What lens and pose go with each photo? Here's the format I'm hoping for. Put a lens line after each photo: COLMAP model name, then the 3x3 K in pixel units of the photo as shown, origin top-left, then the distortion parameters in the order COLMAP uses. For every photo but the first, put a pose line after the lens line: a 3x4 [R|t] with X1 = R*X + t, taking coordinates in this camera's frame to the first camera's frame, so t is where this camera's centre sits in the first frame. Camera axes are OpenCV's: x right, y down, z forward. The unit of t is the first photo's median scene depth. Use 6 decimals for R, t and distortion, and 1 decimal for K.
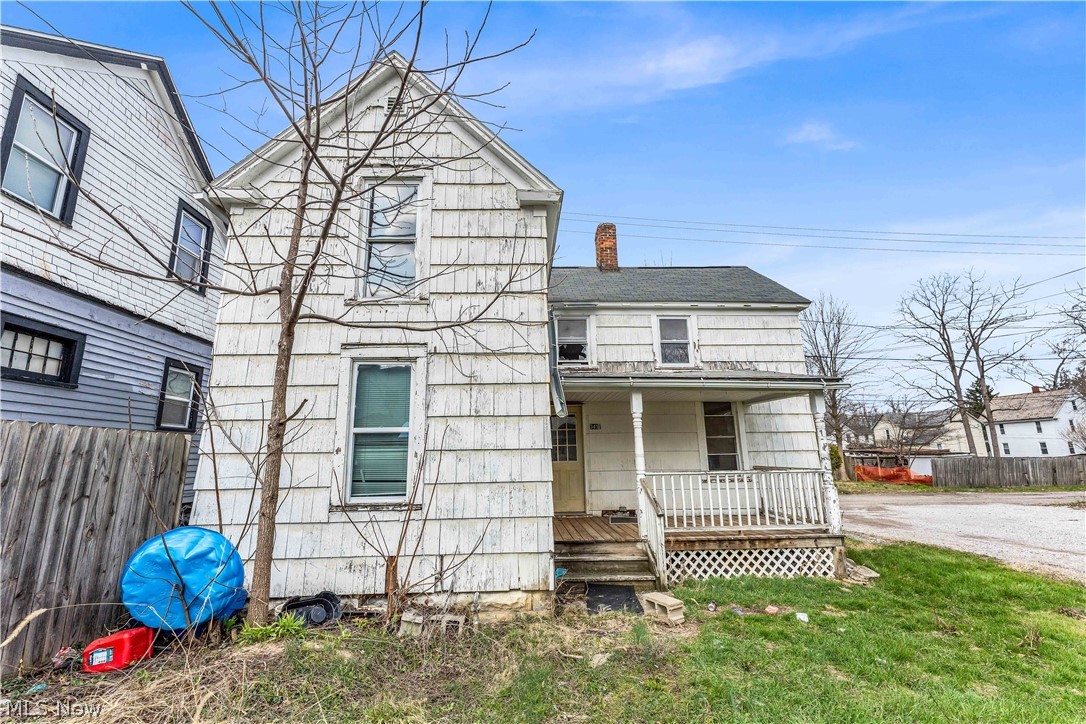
lens RADIAL K [[435.6, 0, 540.0], [0, 435.6, 364.9], [0, 0, 1]] dist [-0.003861, -0.000246]
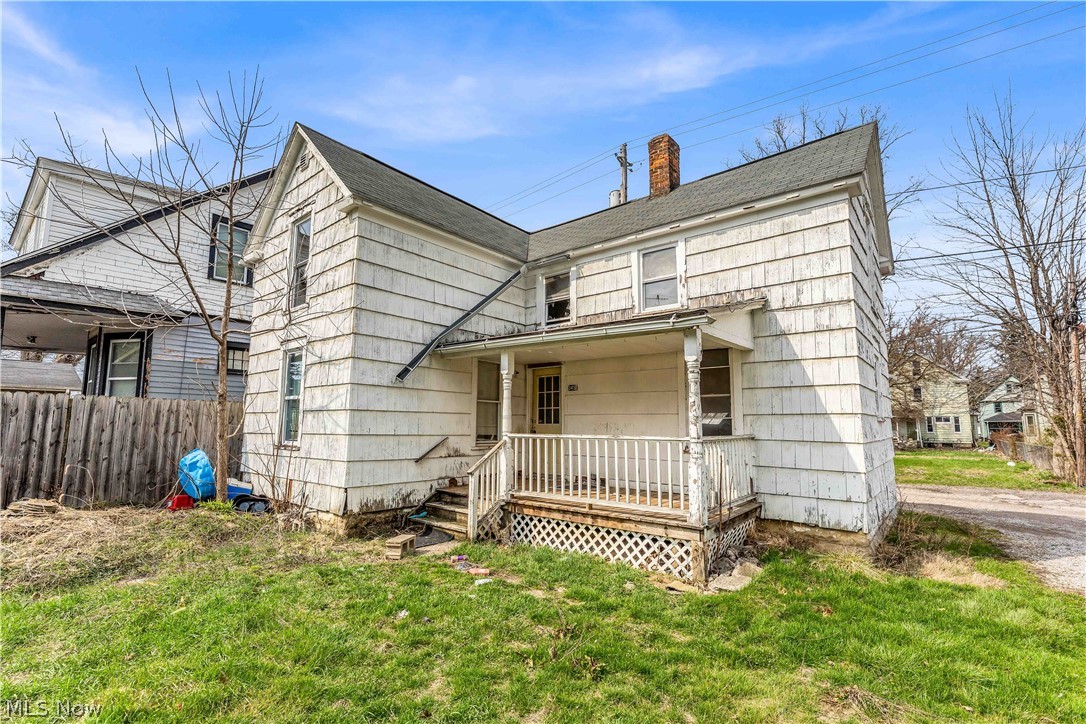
lens RADIAL K [[492.9, 0, 541.1], [0, 492.9, 361.9], [0, 0, 1]] dist [-0.000068, -0.000060]
pose [[0.739706, -0.068254, -0.669460, 1.070795], [0.123024, 0.991793, 0.034816, 0.056754], [0.661589, -0.108113, 0.742032, 0.242994]]
